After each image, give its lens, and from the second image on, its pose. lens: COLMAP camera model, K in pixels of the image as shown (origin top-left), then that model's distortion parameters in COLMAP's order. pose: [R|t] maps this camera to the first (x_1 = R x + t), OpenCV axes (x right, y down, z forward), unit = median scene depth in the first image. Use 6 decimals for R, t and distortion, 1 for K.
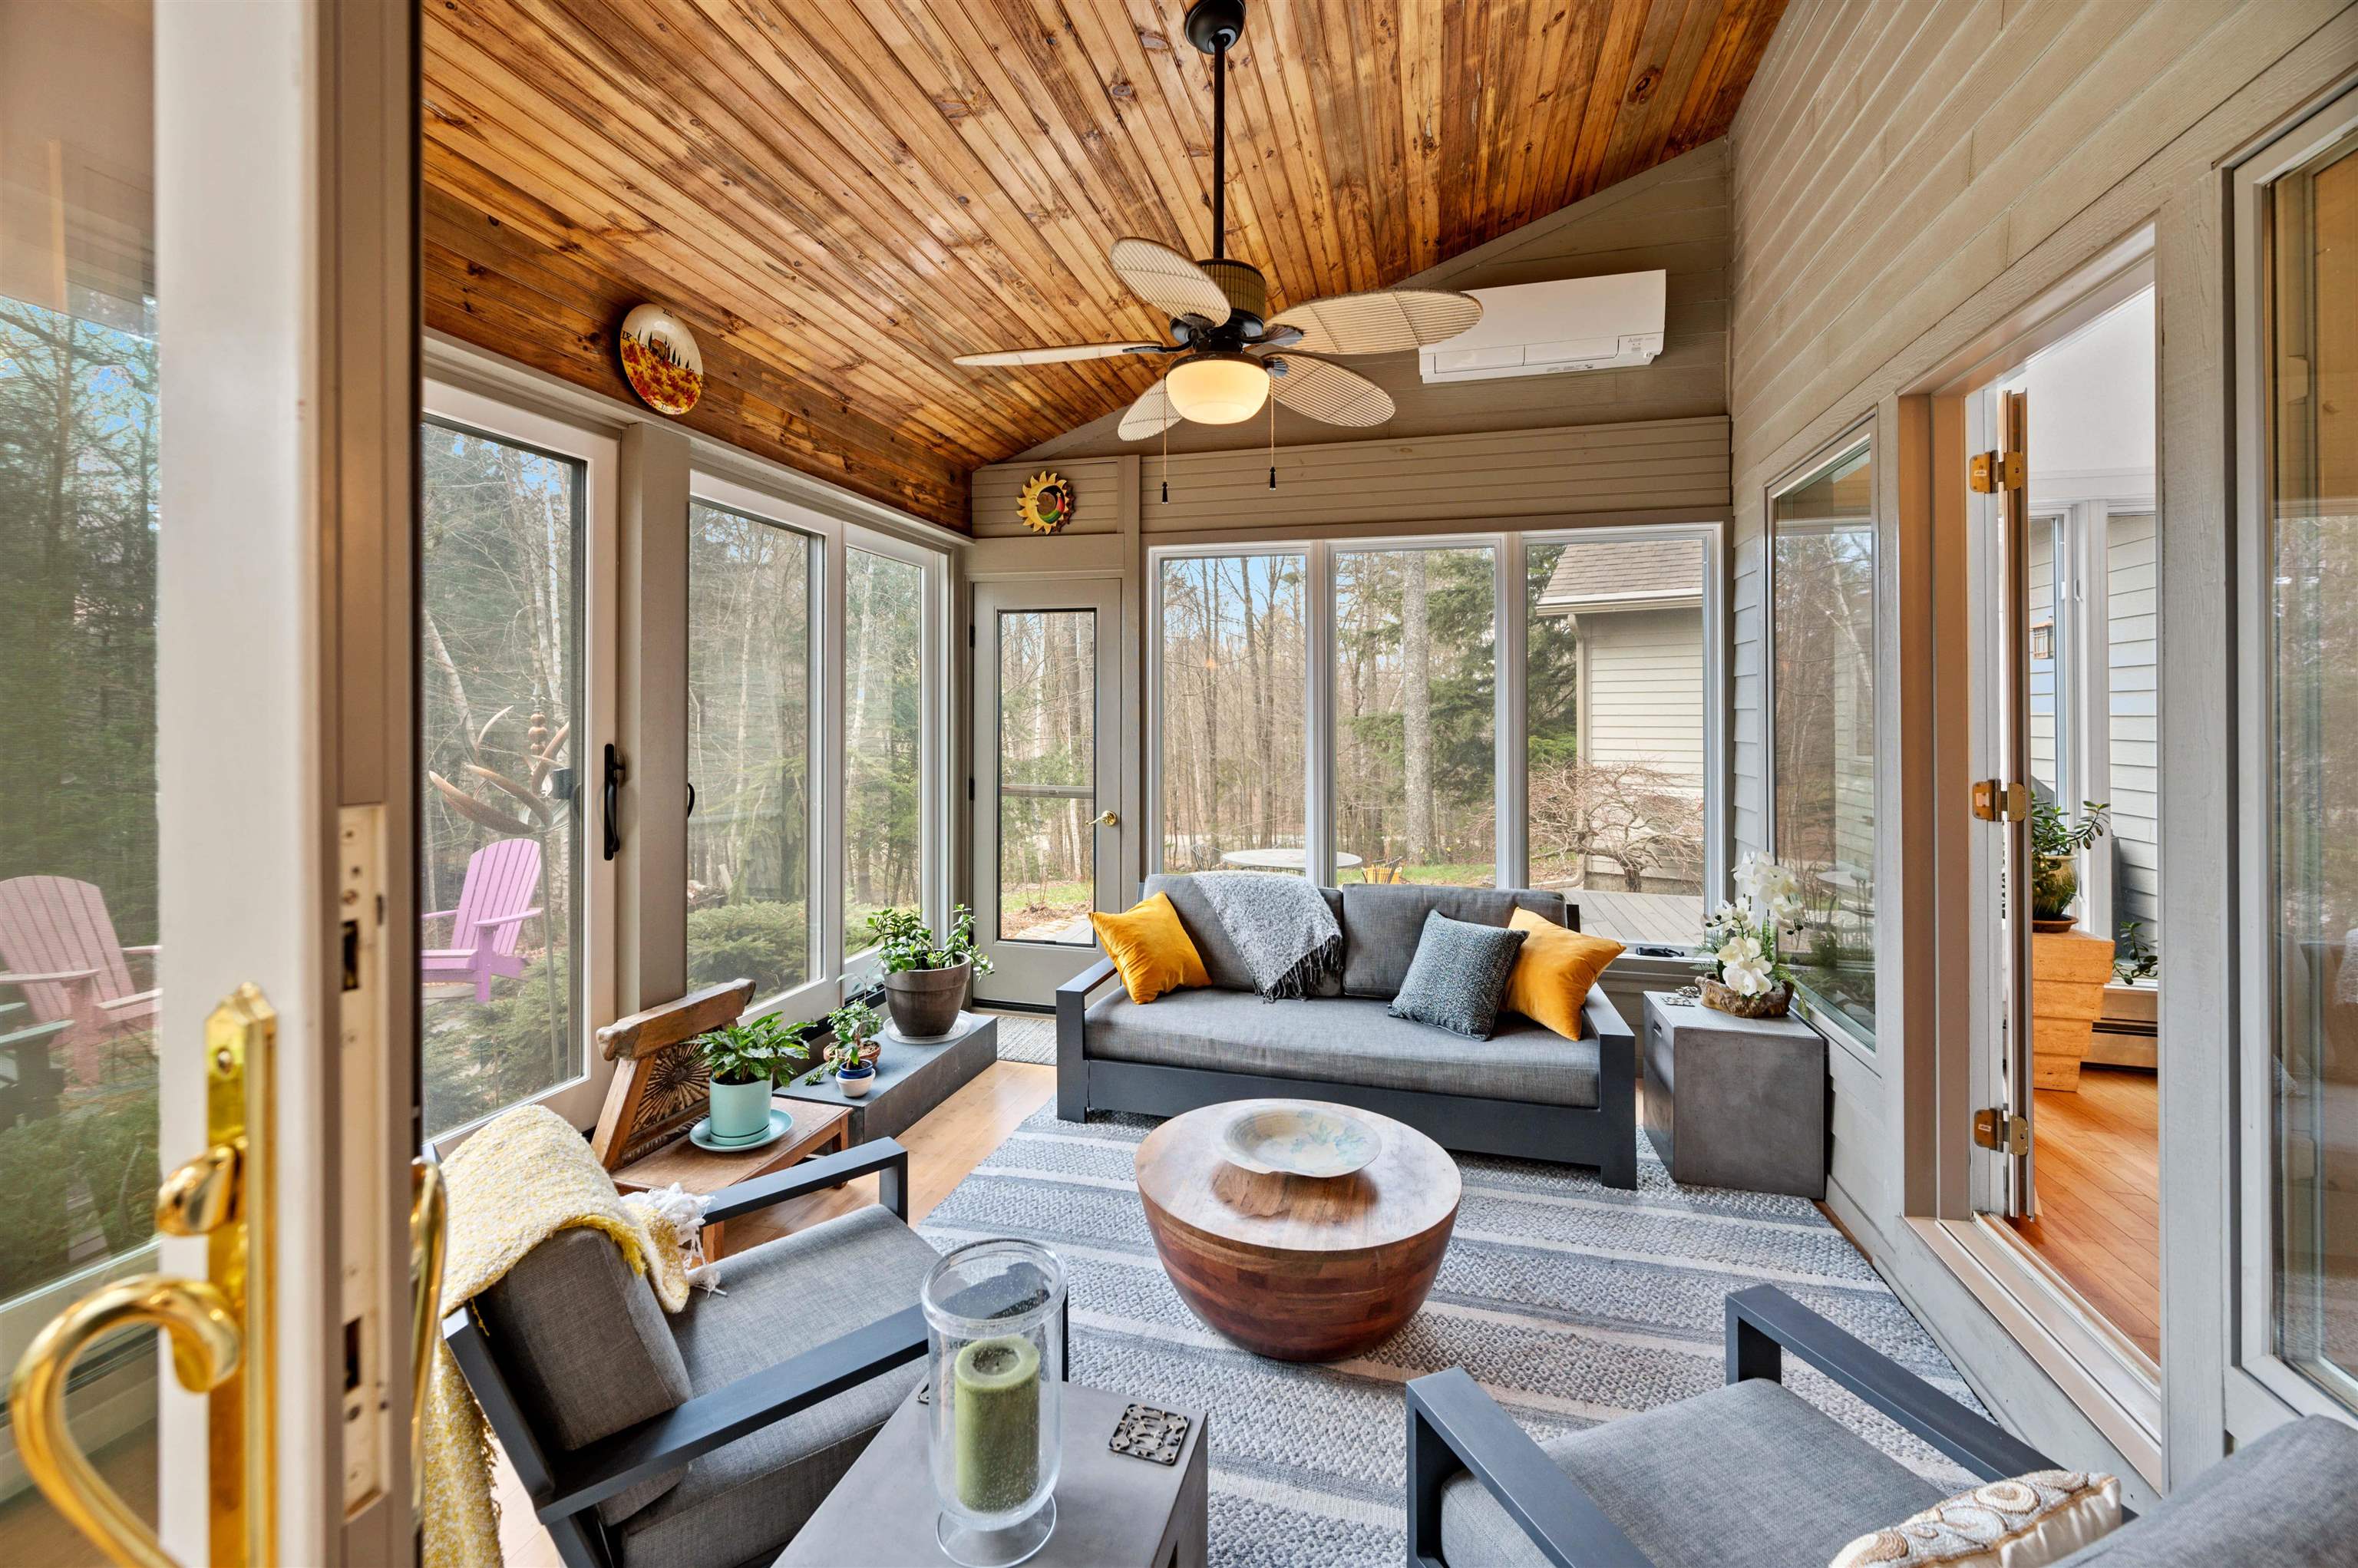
lens RADIAL K [[966.0, 0, 1183.5], [0, 966.0, 716.5], [0, 0, 1]] dist [-0.007525, -0.000183]
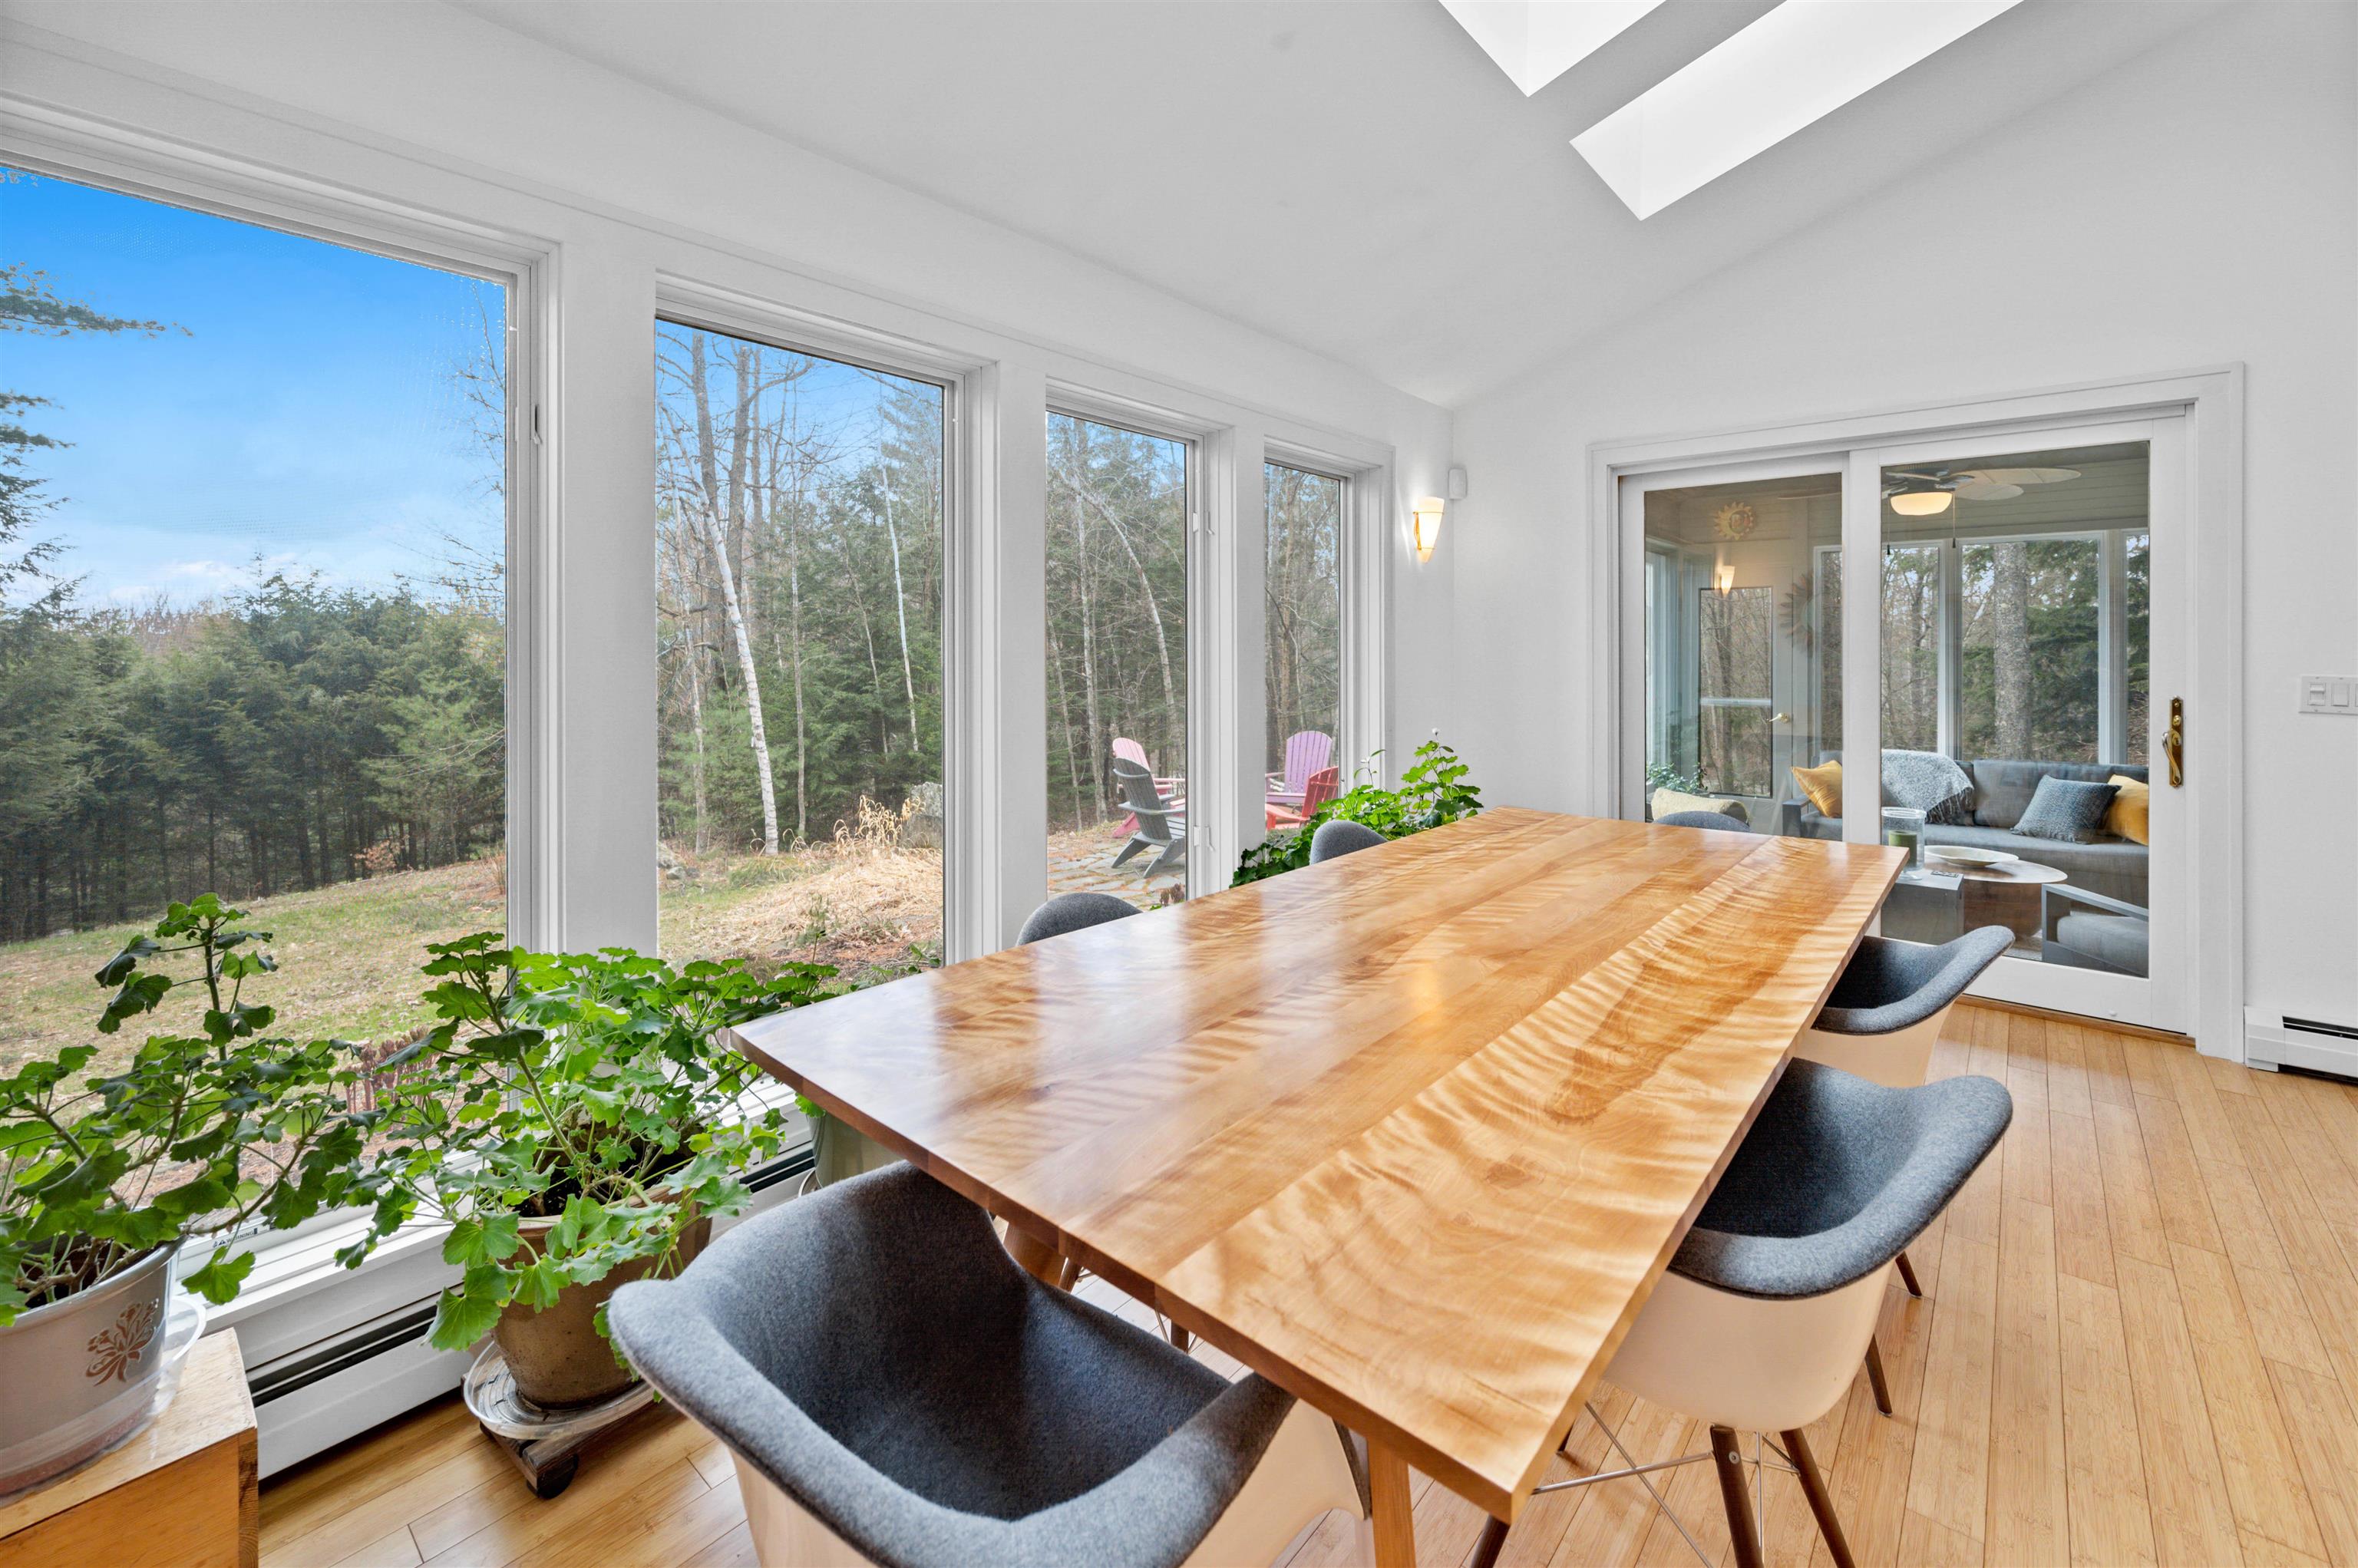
lens RADIAL K [[989.0, 0, 1177.9], [0, 989.0, 656.9], [0, 0, 1]] dist [-0.001192, -0.000102]
pose [[0.897638, -0.001663, -0.440730, -0.255402], [0.004626, 0.999973, 0.005649, -0.008235], [0.440709, -0.007109, 0.897622, -0.906701]]
